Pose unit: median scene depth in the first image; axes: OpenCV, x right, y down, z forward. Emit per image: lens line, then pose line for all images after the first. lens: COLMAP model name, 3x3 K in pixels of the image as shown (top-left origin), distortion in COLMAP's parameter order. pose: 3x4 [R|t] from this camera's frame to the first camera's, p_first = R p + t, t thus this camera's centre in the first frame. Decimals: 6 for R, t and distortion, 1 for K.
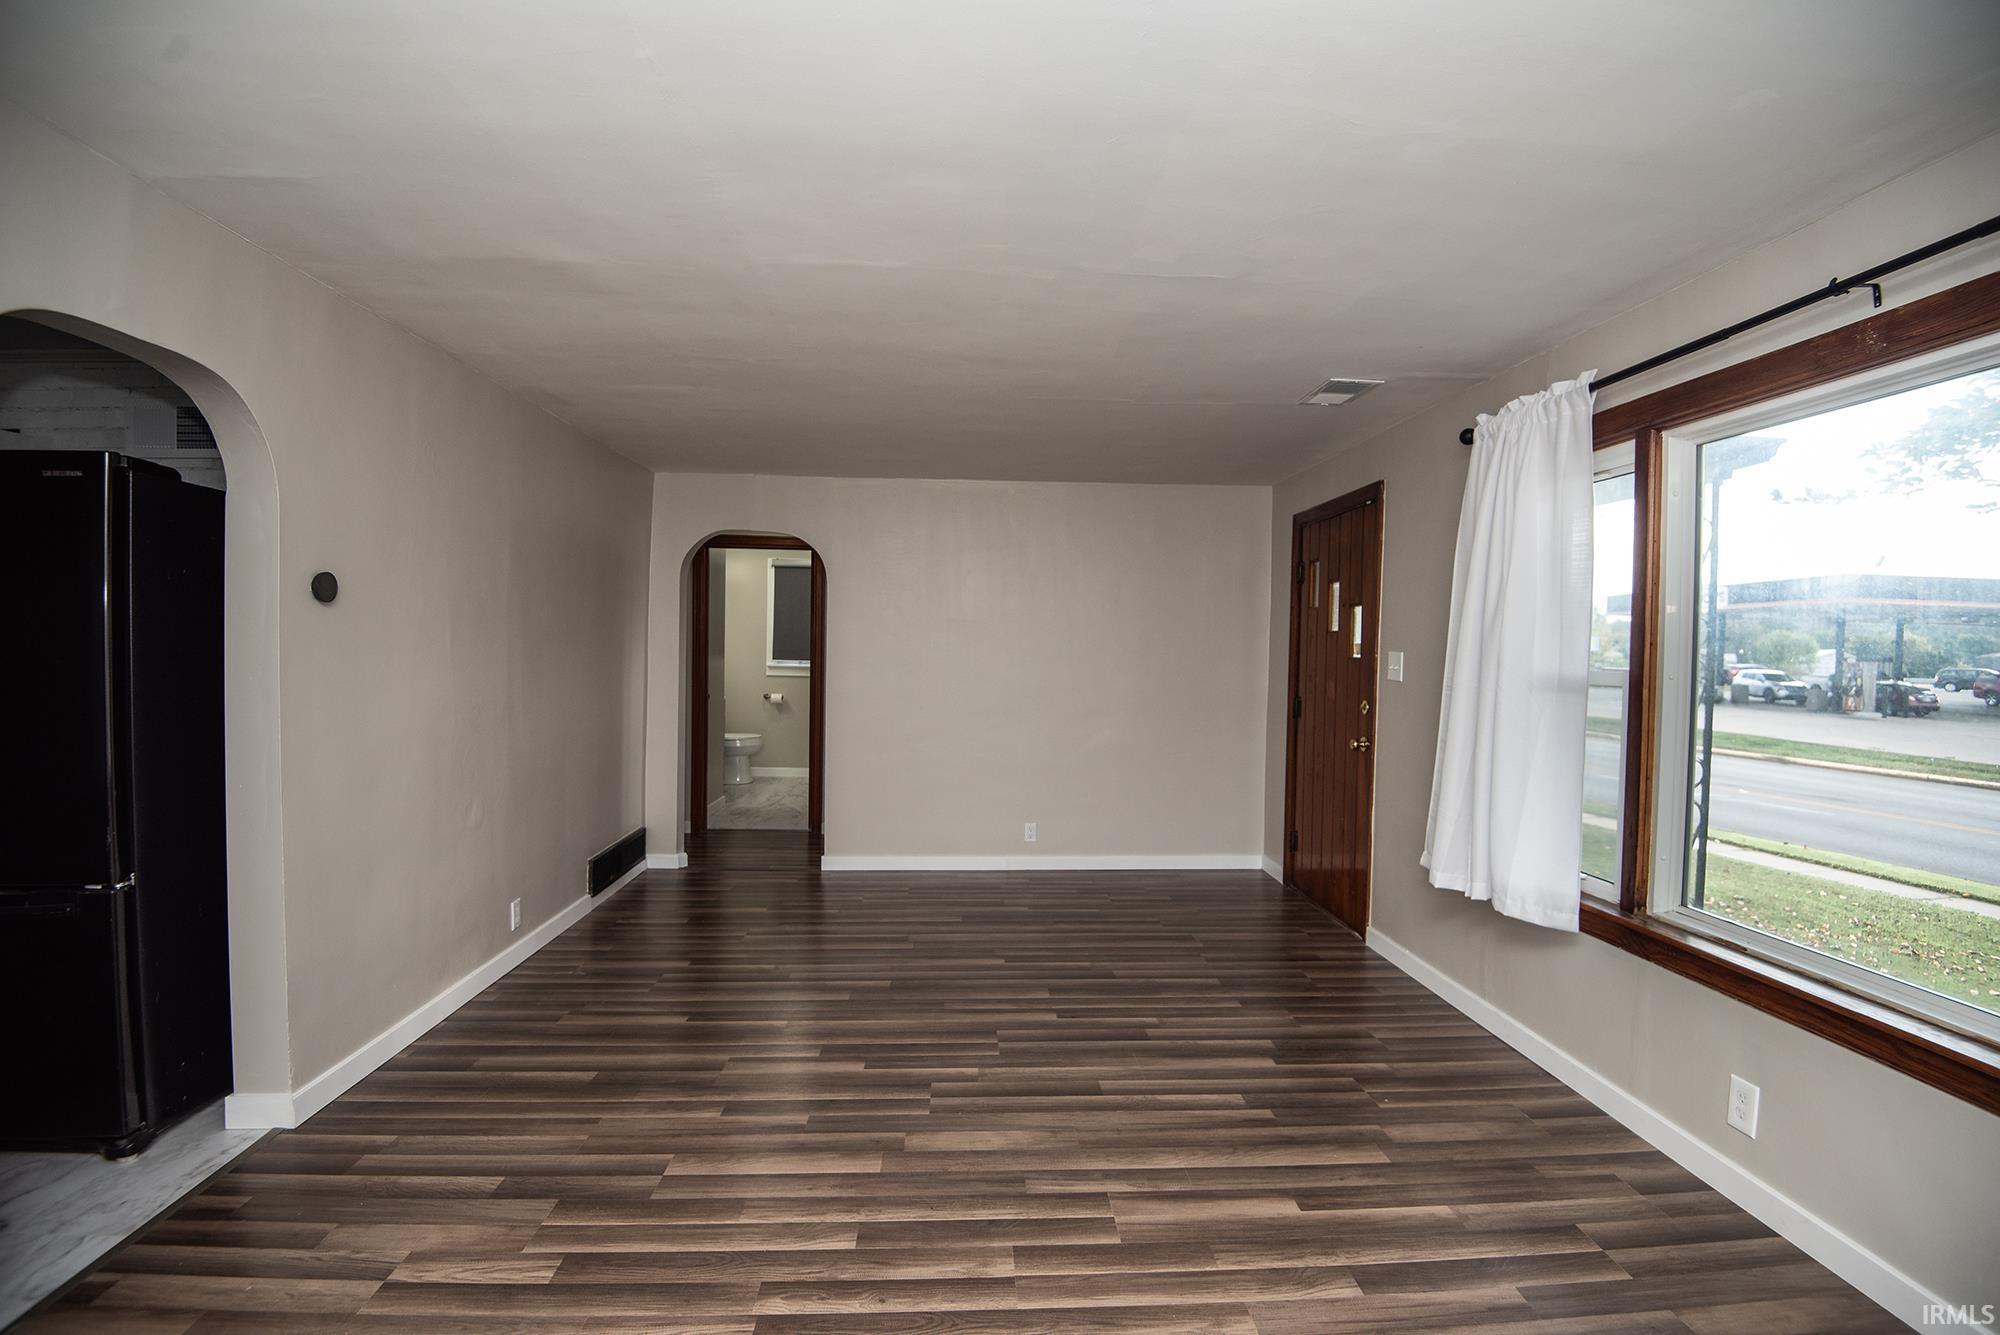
lens RADIAL K [[922.8, 0, 1005.9], [0, 922.8, 672.8], [0, 0, 1]] dist [-0.011273, -0.019351]
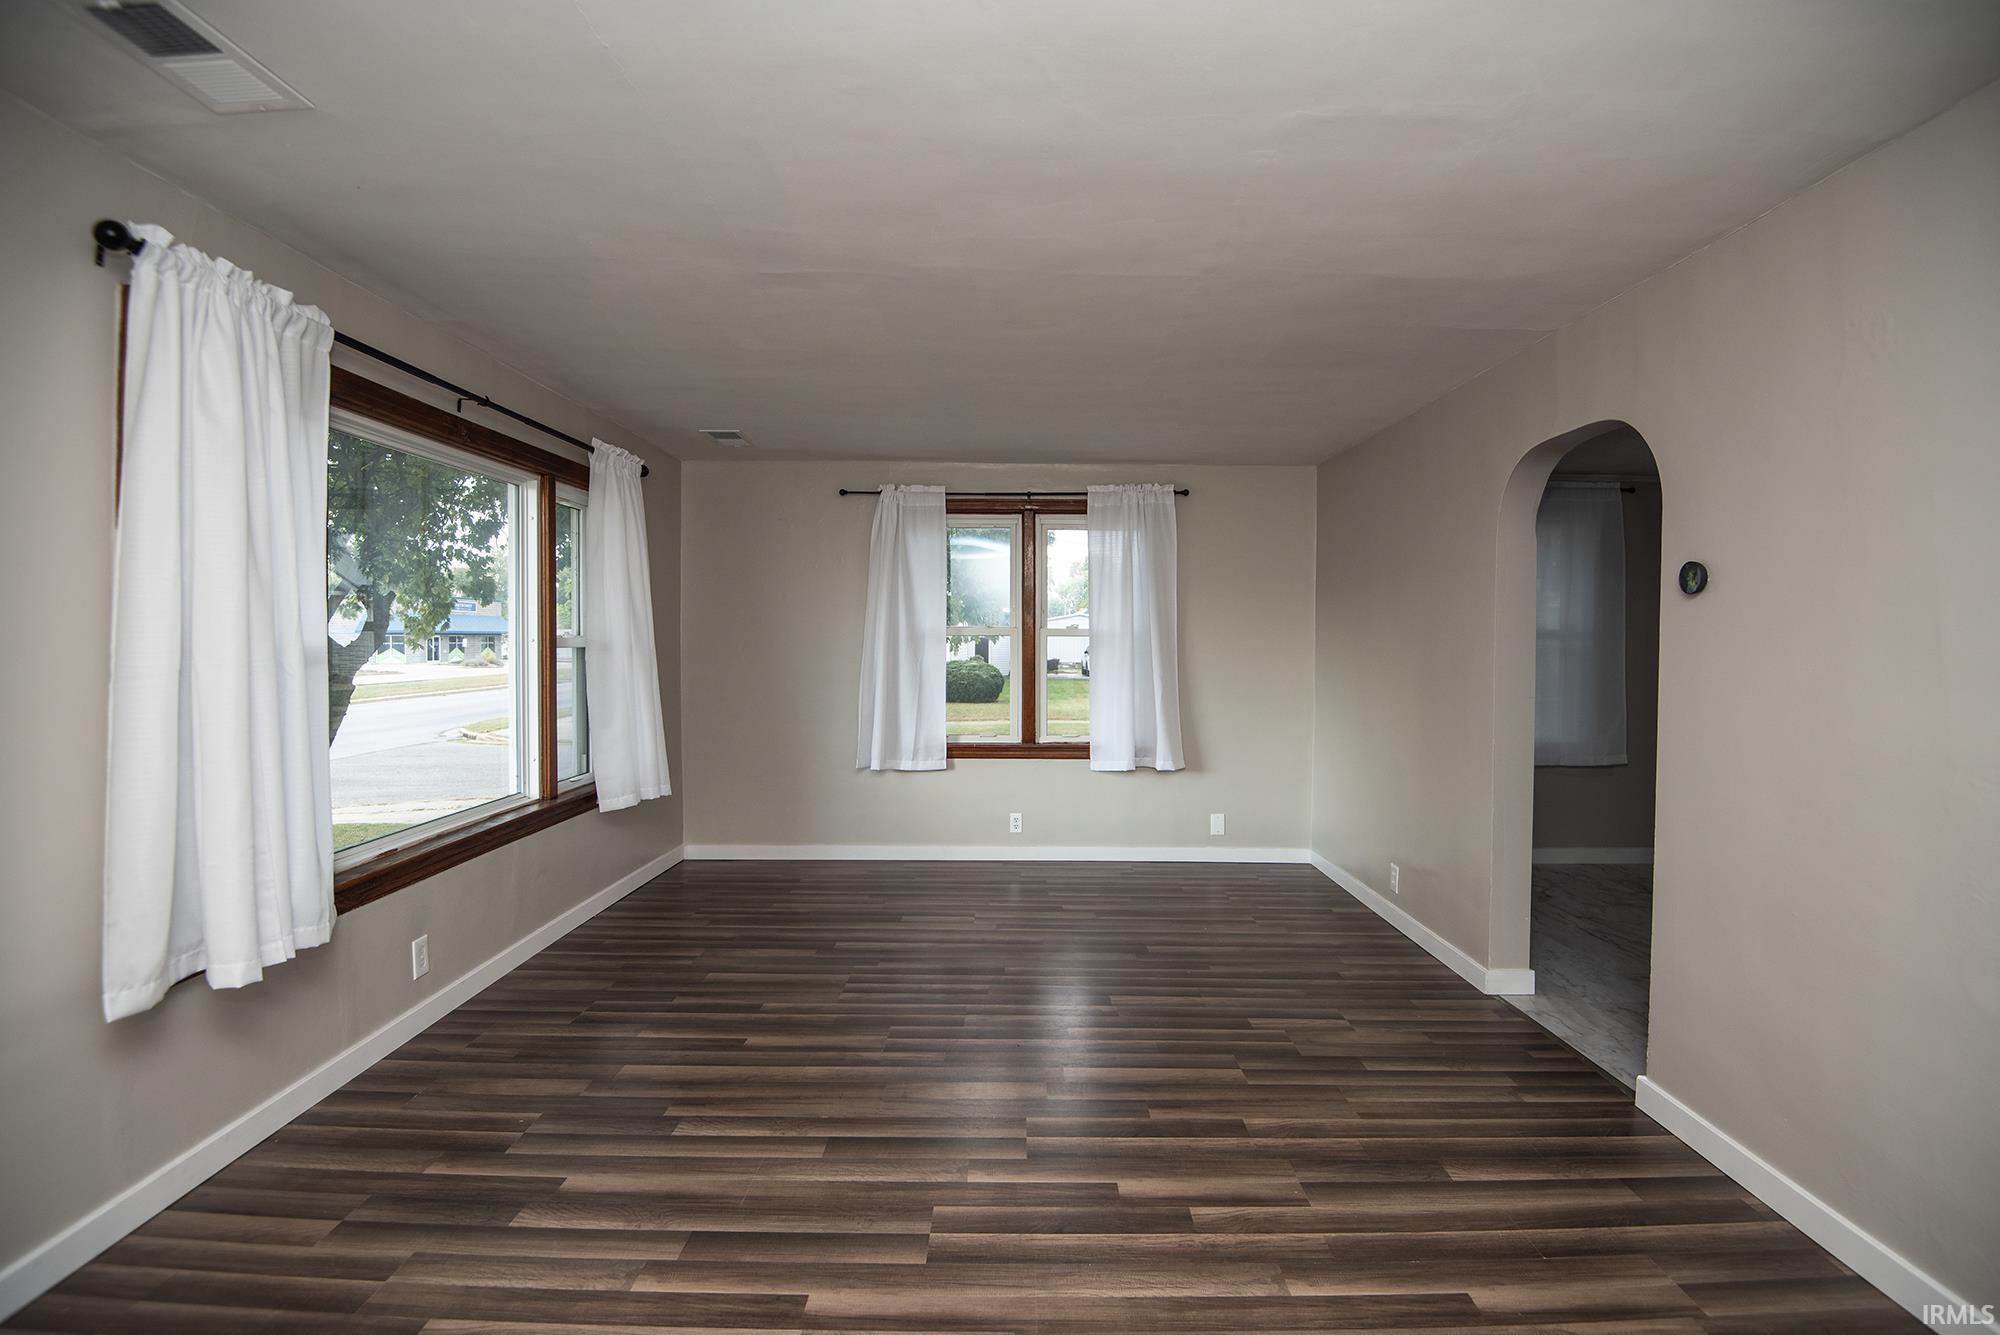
lens RADIAL K [[922.8, 0, 1005.9], [0, 922.8, 672.8], [0, 0, 1]] dist [-0.011273, -0.019351]
pose [[-0.997823, -0.024274, 0.061325, -0.112408], [-0.020352, 0.997756, 0.063791, -0.041932], [-0.062735, 0.062404, -0.996077, 1.978625]]
